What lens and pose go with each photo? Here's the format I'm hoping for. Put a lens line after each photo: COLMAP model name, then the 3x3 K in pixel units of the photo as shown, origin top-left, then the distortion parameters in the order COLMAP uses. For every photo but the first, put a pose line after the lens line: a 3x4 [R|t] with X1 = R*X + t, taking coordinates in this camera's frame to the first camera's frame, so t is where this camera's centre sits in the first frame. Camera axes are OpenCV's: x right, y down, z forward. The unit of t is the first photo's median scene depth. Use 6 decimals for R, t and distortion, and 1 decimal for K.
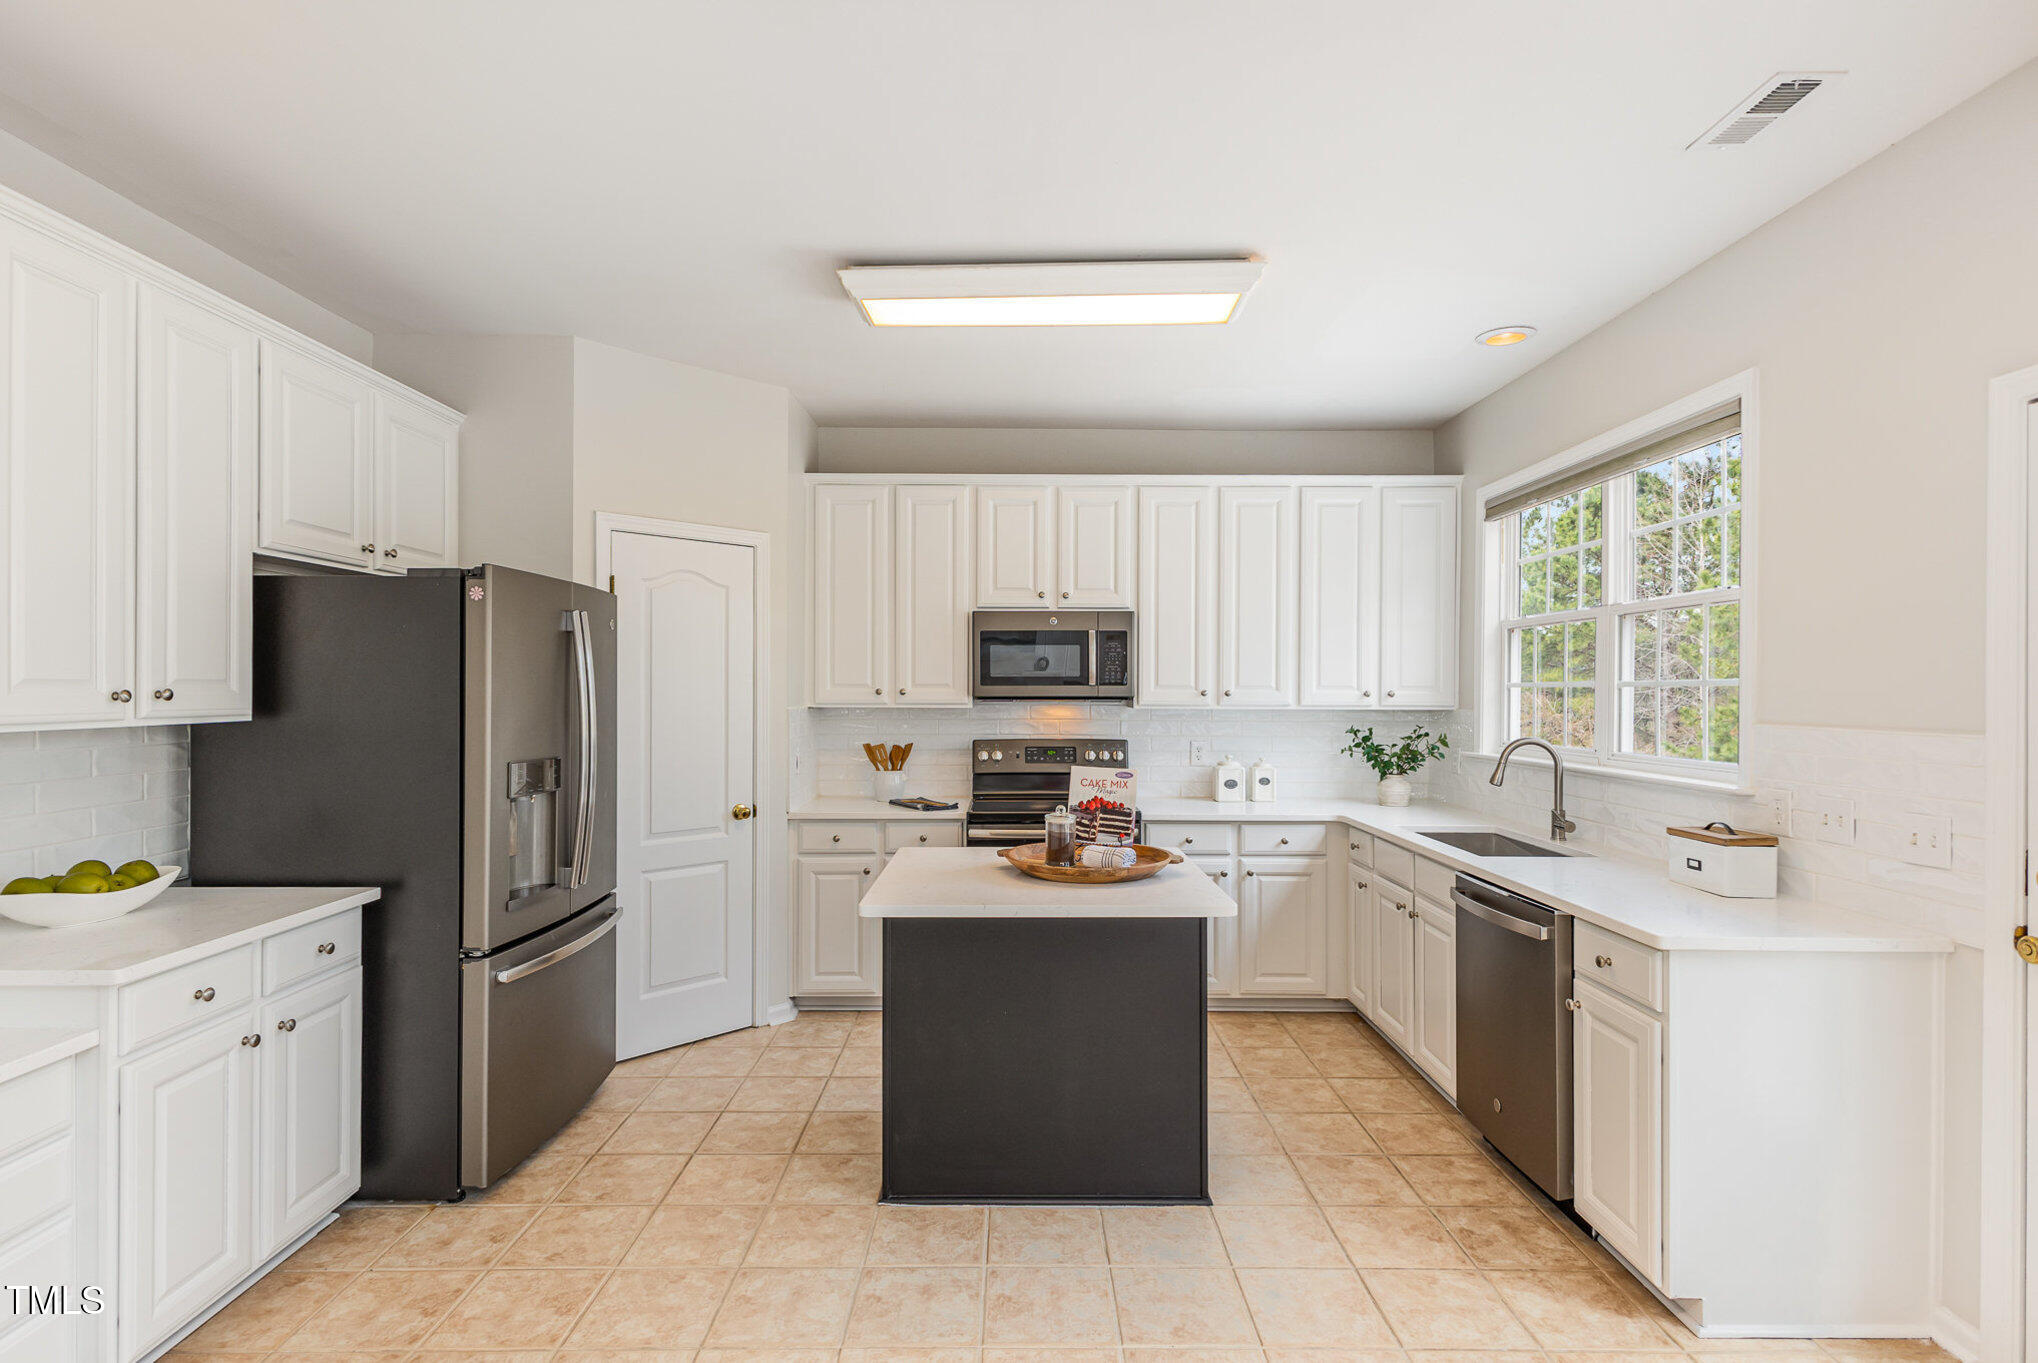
lens RADIAL K [[1017.8, 0, 1011.5], [0, 1017.8, 686.8], [0, 0, 1]] dist [0.021825, -0.000929]
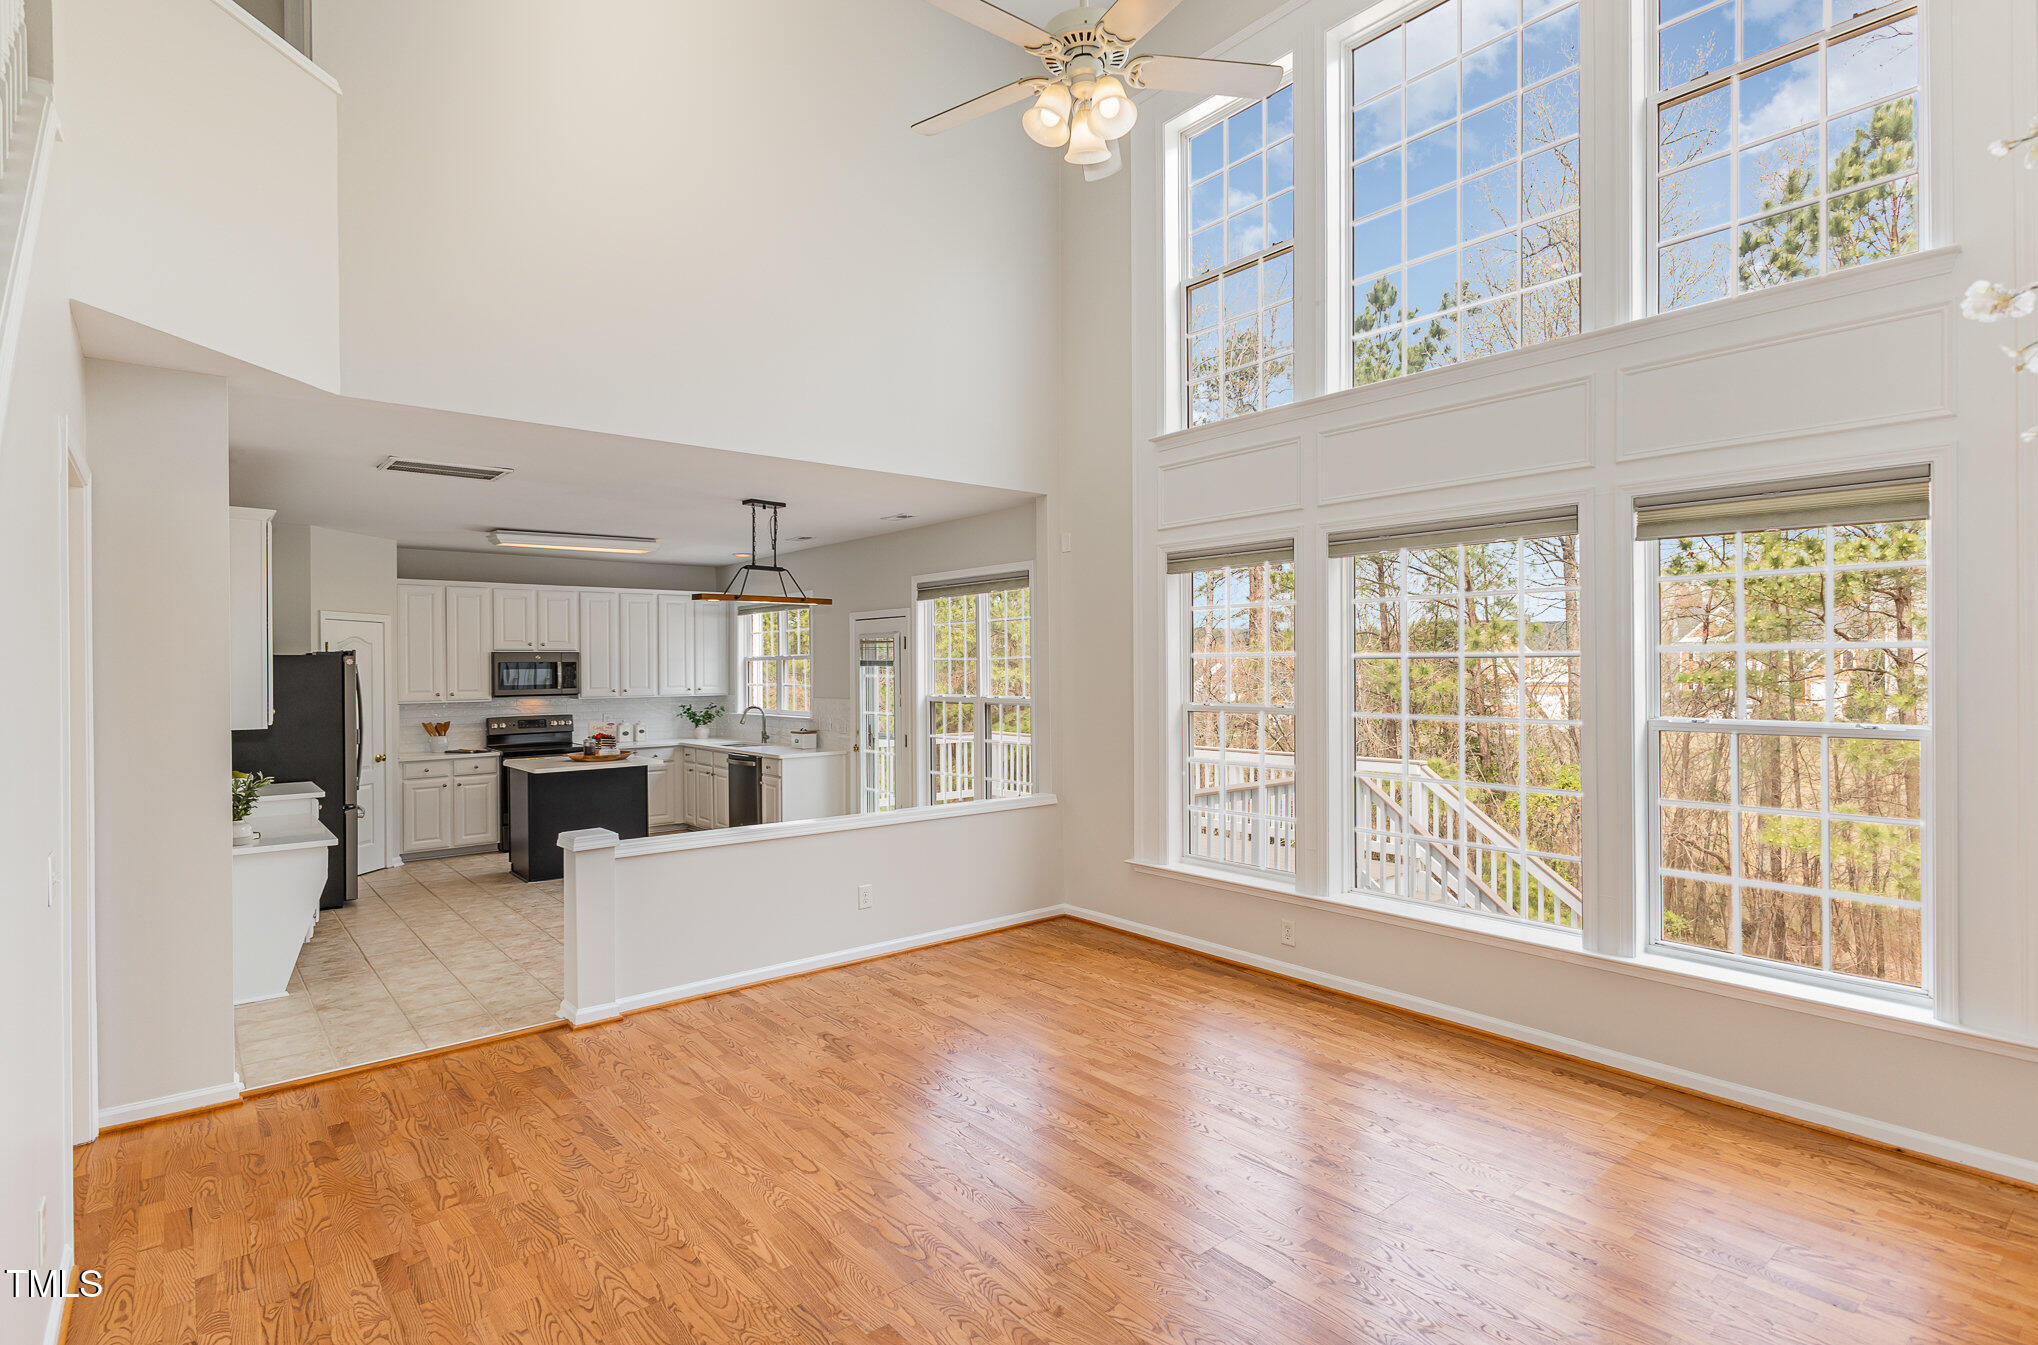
lens RADIAL K [[1017.8, 0, 1028.0], [0, 1017.8, 660.7], [0, 0, 1]] dist [0.018126, -0.002634]
pose [[0.765179, -0.007220, 0.643777, -0.544683], [0.012067, 0.999922, -0.003128, -0.041212], [-0.643705, 0.010162, 0.765207, -1.239261]]
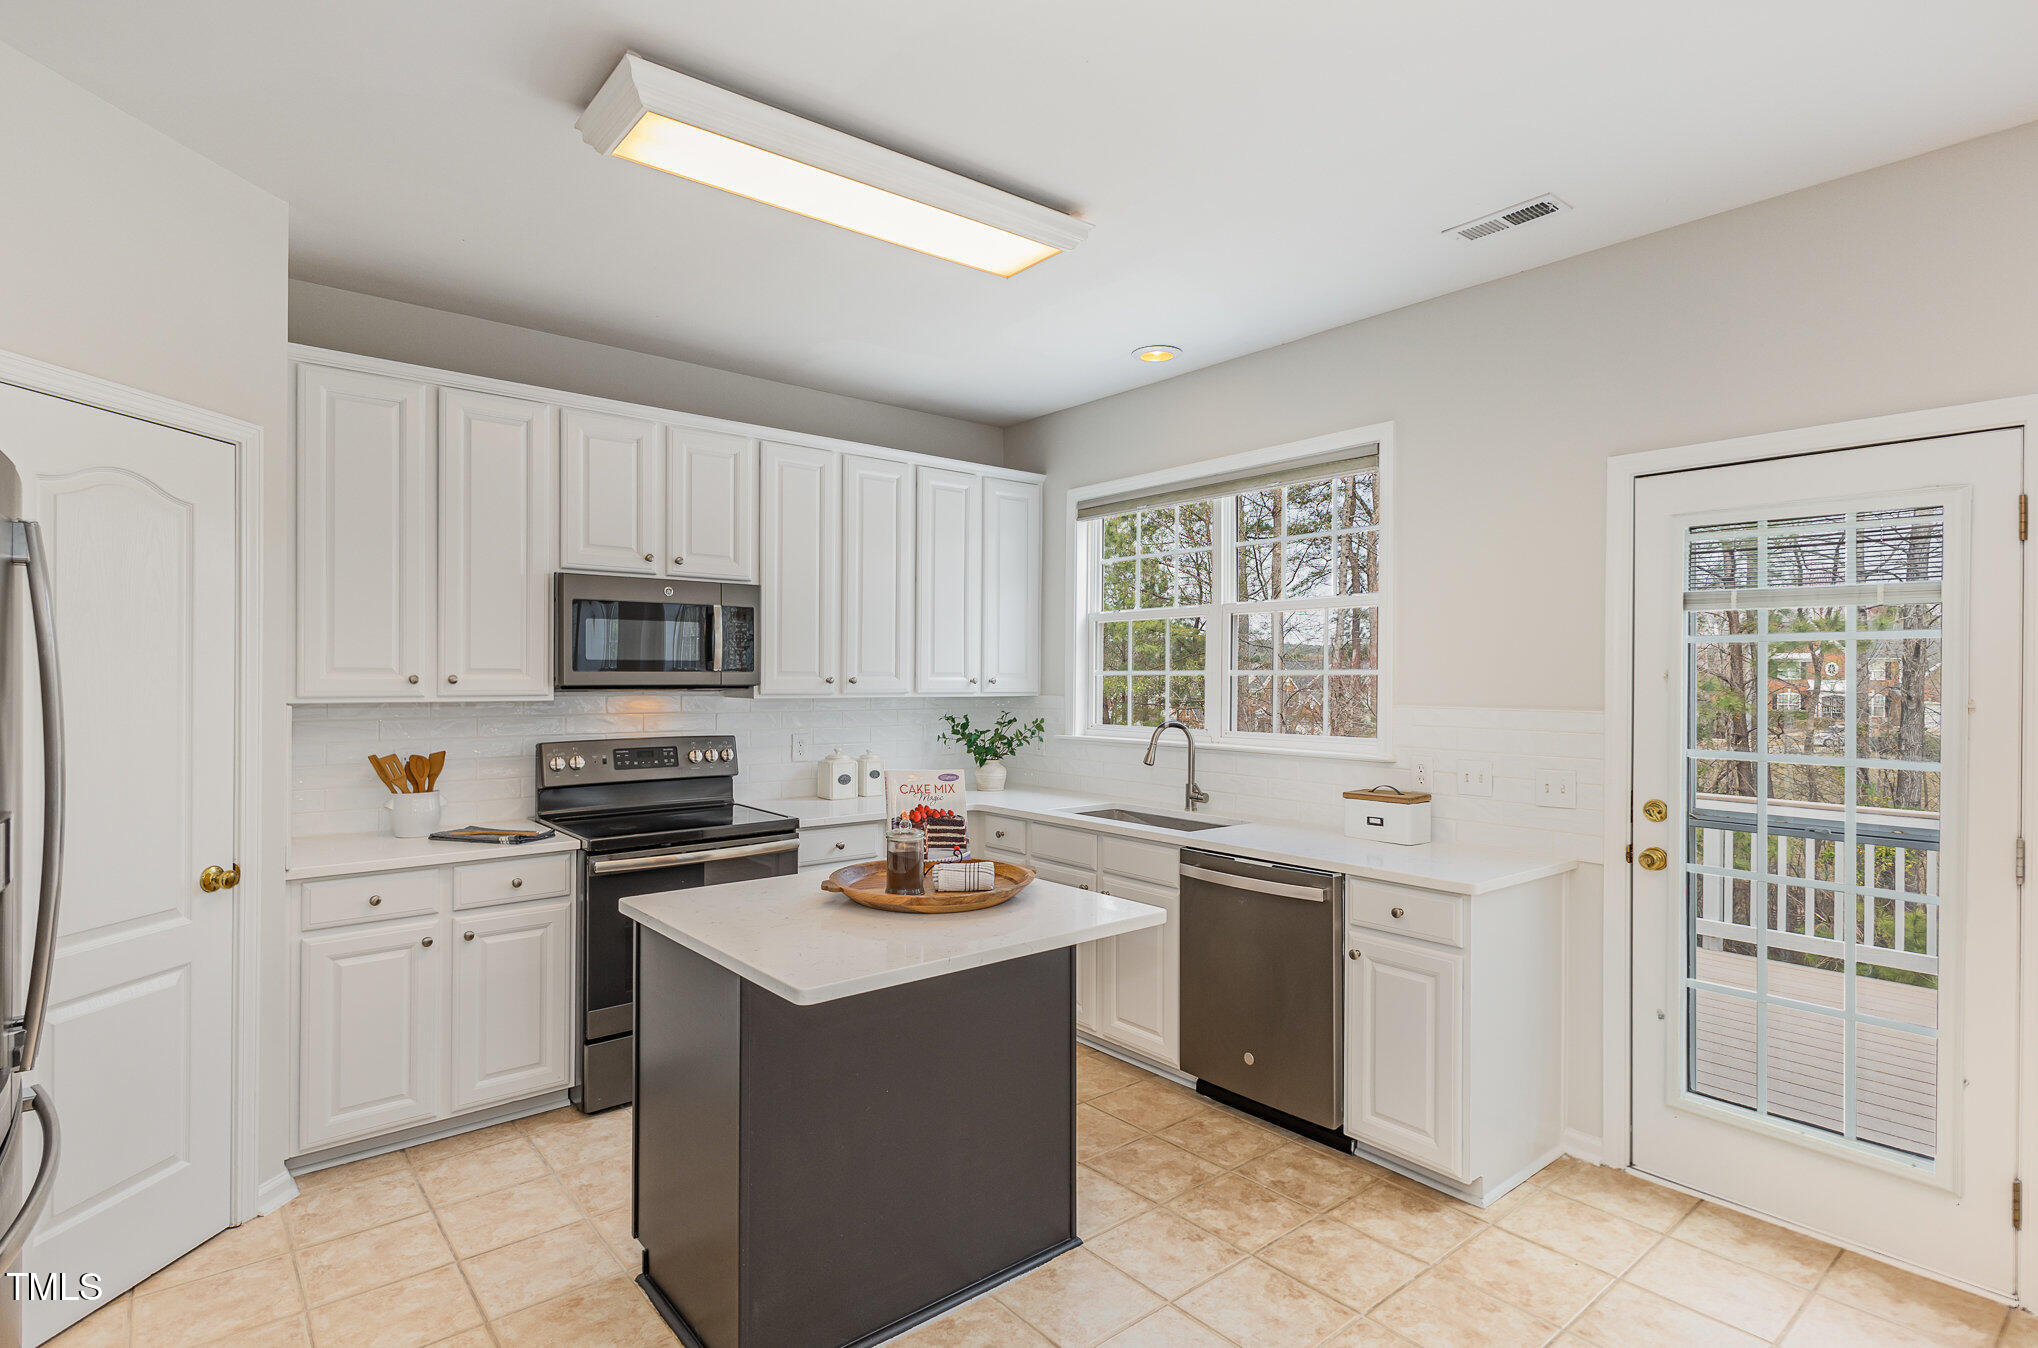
lens RADIAL K [[1017.8, 0, 1010.4], [0, 1017.8, 676.8], [0, 0, 1]] dist [0.018126, -0.002634]
pose [[0.770669, 0.000555, 0.637235, -0.273691], [-0.003328, 0.999989, 0.003154, -0.000544], [-0.637227, -0.004551, 0.770663, 0.216149]]
